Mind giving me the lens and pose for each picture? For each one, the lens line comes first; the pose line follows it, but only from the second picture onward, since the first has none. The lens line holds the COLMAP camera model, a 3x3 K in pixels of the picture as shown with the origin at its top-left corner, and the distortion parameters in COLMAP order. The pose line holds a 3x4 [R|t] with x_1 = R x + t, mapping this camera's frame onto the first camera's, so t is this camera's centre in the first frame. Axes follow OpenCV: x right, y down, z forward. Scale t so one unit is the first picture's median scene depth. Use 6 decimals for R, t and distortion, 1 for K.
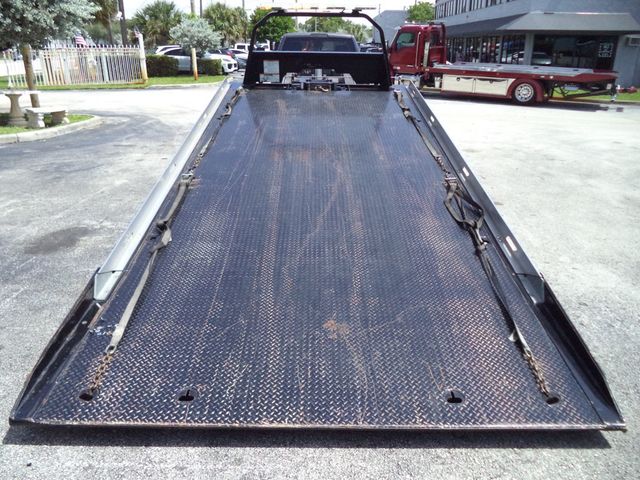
lens RADIAL K [[519.9, 0, 320.7], [0, 519.9, 246.3], [0, 0, 1]] dist [-0.023053, -0.007510]
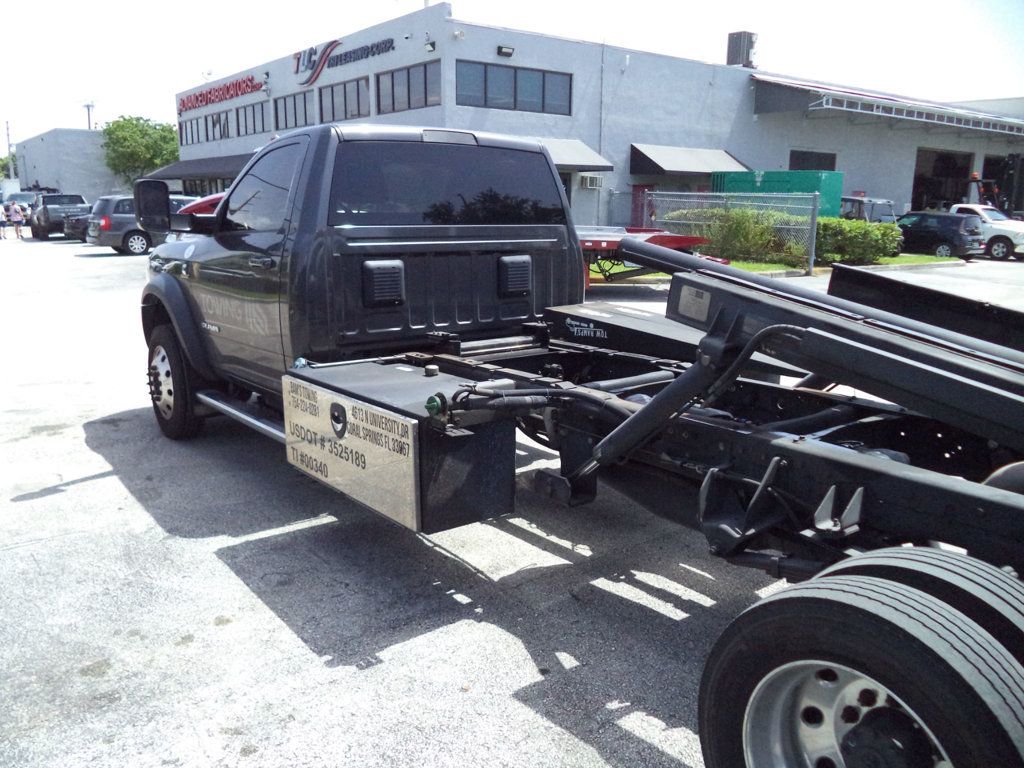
lens RADIAL K [[831.8, 0, 519.0], [0, 831.8, 382.1], [0, 0, 1]] dist [-0.023053, -0.007510]
pose [[0.788440, -0.129518, 0.601321, -0.243912], [0.215421, 0.973811, -0.072708, -0.235268], [-0.576156, 0.186863, 0.795692, 0.635466]]
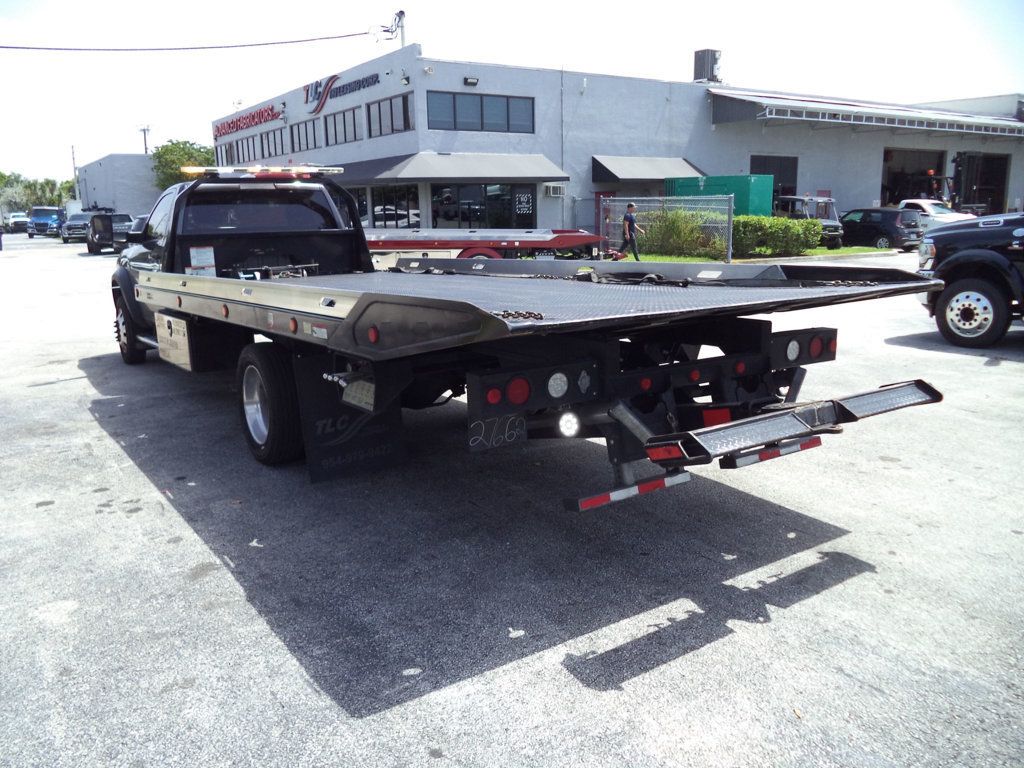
lens RADIAL K [[831.8, 0, 521.8], [0, 831.8, 380.9], [0, 0, 1]] dist [-0.023053, -0.007510]
pose [[0.822355, -0.137697, 0.552062, -0.249379], [0.225973, 0.969511, -0.094791, -0.091189], [-0.522177, 0.202703, 0.828398, 0.247254]]
